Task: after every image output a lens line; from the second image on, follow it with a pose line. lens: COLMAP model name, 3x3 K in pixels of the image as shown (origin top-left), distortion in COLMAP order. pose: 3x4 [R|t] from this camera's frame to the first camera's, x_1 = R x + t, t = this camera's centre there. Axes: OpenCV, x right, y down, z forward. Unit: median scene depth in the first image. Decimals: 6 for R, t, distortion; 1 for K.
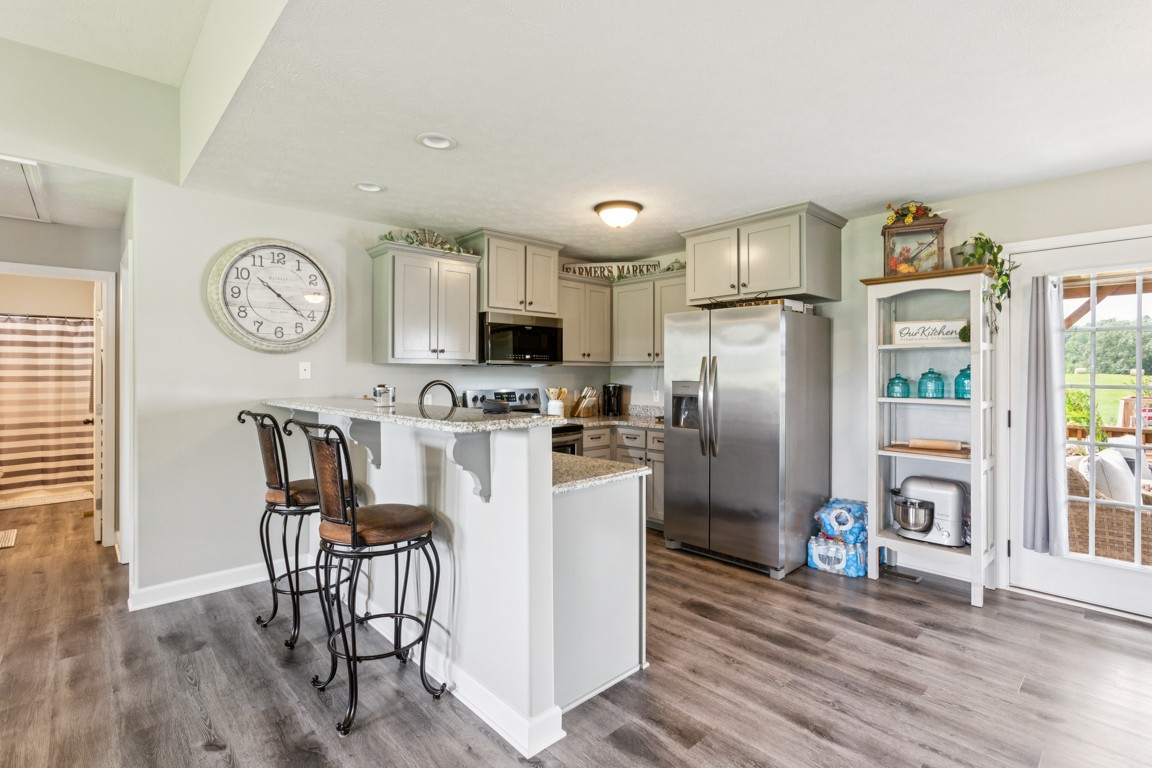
lens RADIAL K [[541.5, 0, 579.3], [0, 541.5, 372.2], [0, 0, 1]] dist [-0.018482, 0.009533]
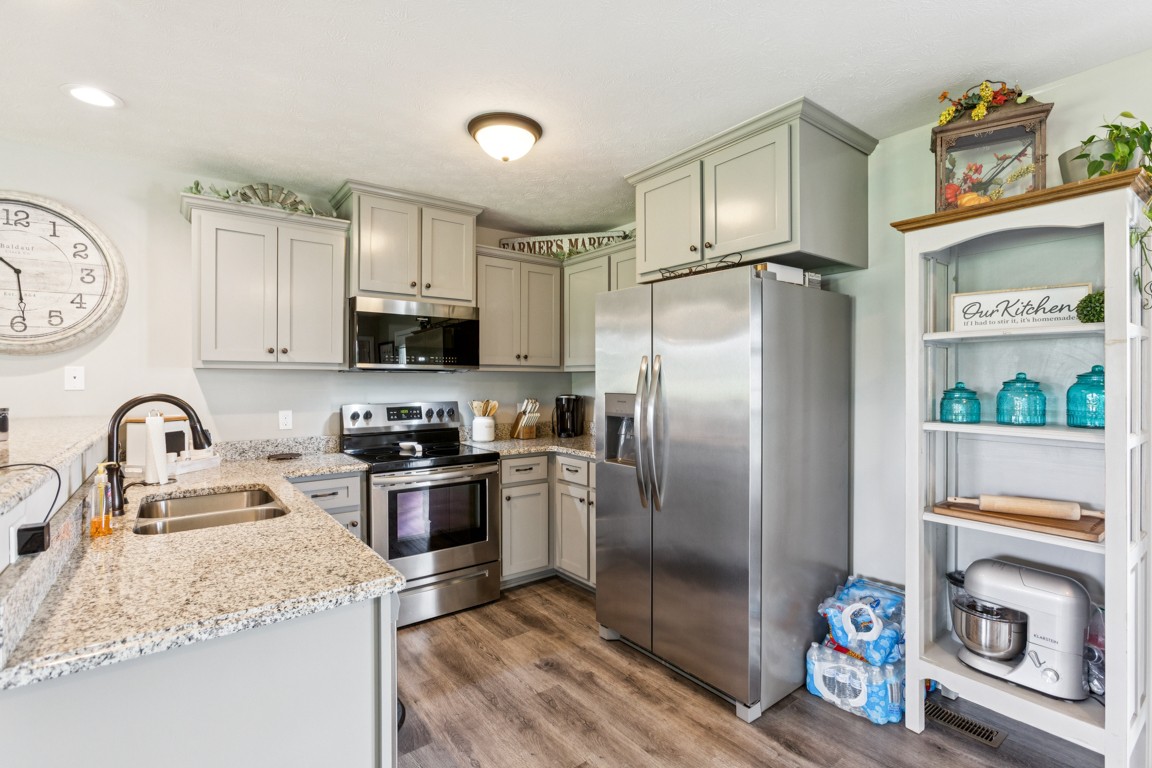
lens RADIAL K [[541.5, 0, 577.7], [0, 541.5, 380.7], [0, 0, 1]] dist [-0.018482, 0.009533]
pose [[0.995112, -0.001574, -0.098742, 0.238314], [0.001780, 0.999996, 0.002002, -0.000344], [0.098739, -0.002168, 0.995111, 0.380550]]
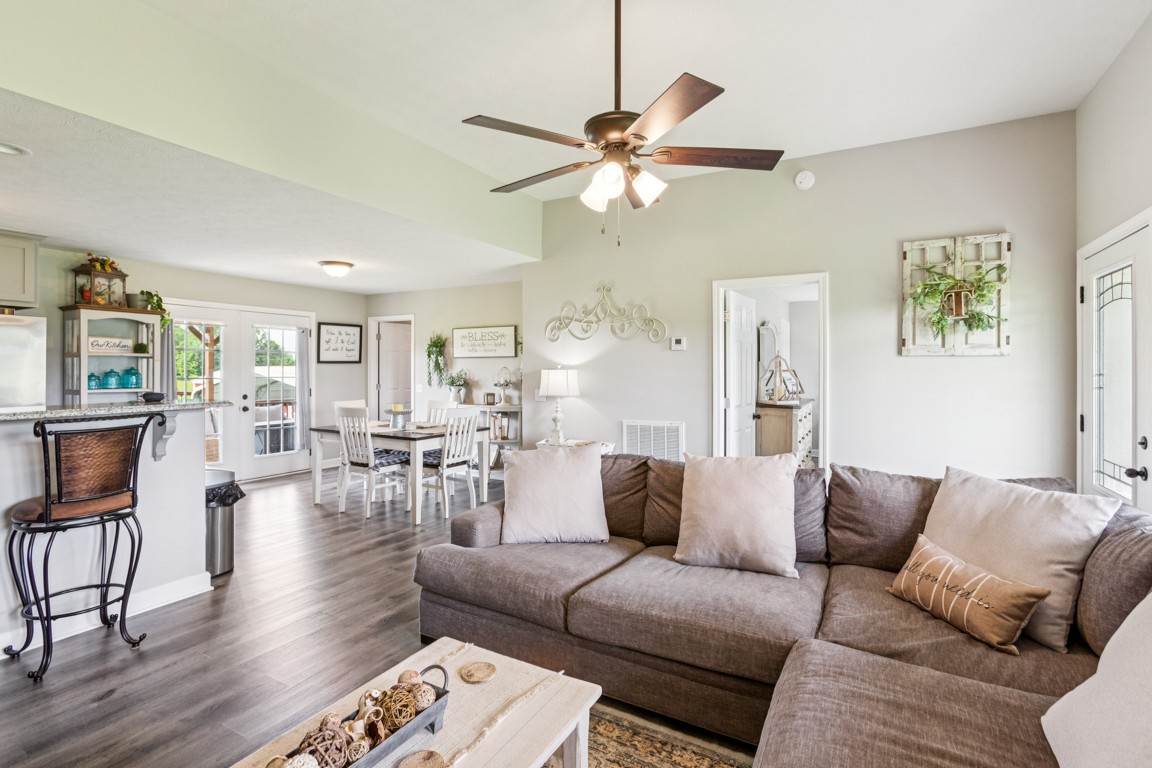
lens RADIAL K [[541.5, 0, 583.9], [0, 541.5, 365.7], [0, 0, 1]] dist [-0.018482, 0.009533]
pose [[-0.320103, 0.005056, 0.947369, -1.182951], [-0.002528, 0.999978, -0.006191, -0.010391], [-0.947379, -0.004377, -0.320083, 0.223839]]
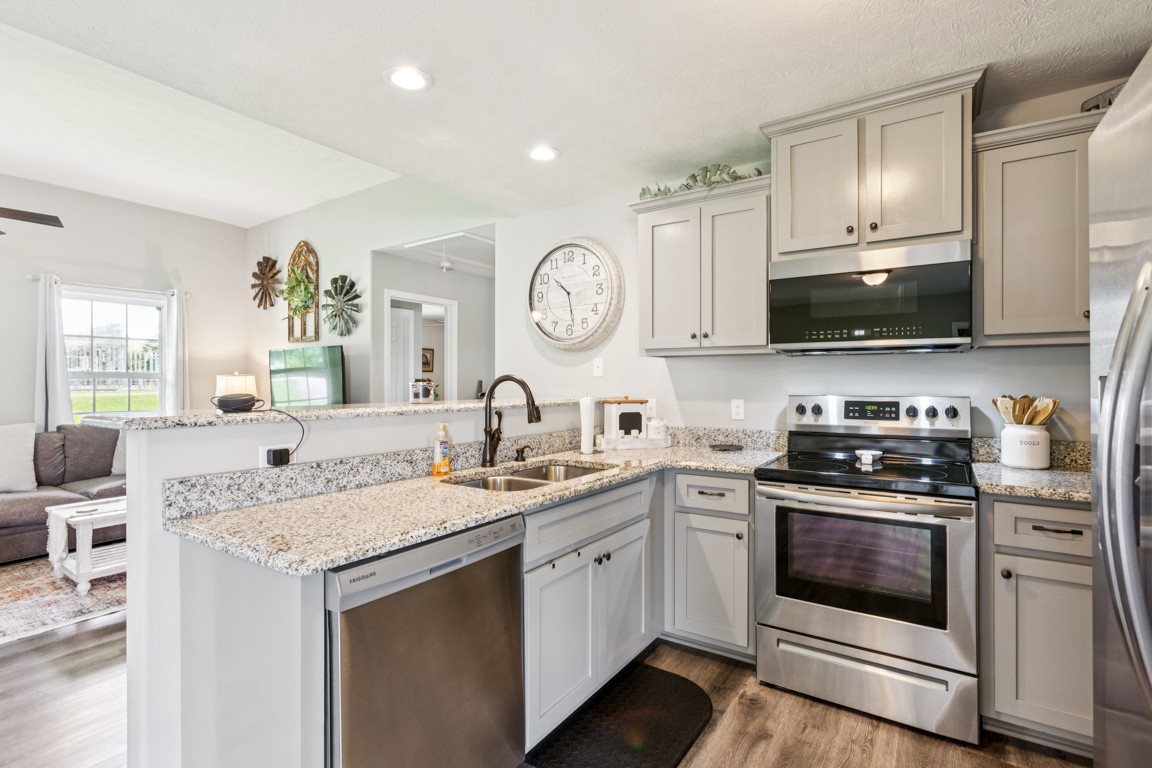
lens RADIAL K [[541.5, 0, 579.2], [0, 541.5, 380.3], [0, 0, 1]] dist [-0.018482, 0.009533]
pose [[0.220256, 0.000038, -0.975442, 0.437978], [0.004858, 0.999988, 0.001136, 0.018874], [0.975430, -0.004989, 0.220253, 0.803067]]
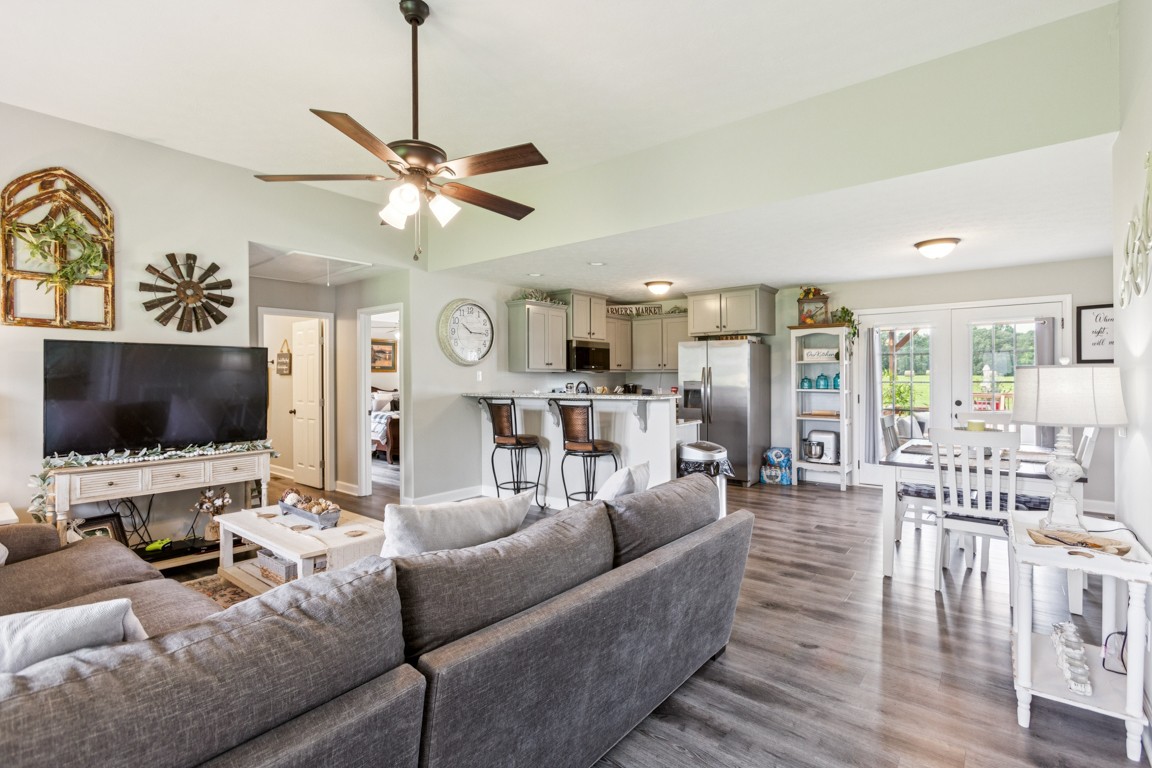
lens RADIAL K [[541.5, 0, 583.1], [0, 541.5, 373.9], [0, 0, 1]] dist [-0.018482, 0.009533]
pose [[0.988787, -0.004260, 0.149270, -0.467945], [0.005069, 0.999974, -0.005043, -0.000099], [-0.149244, 0.005743, 0.988784, -0.762352]]
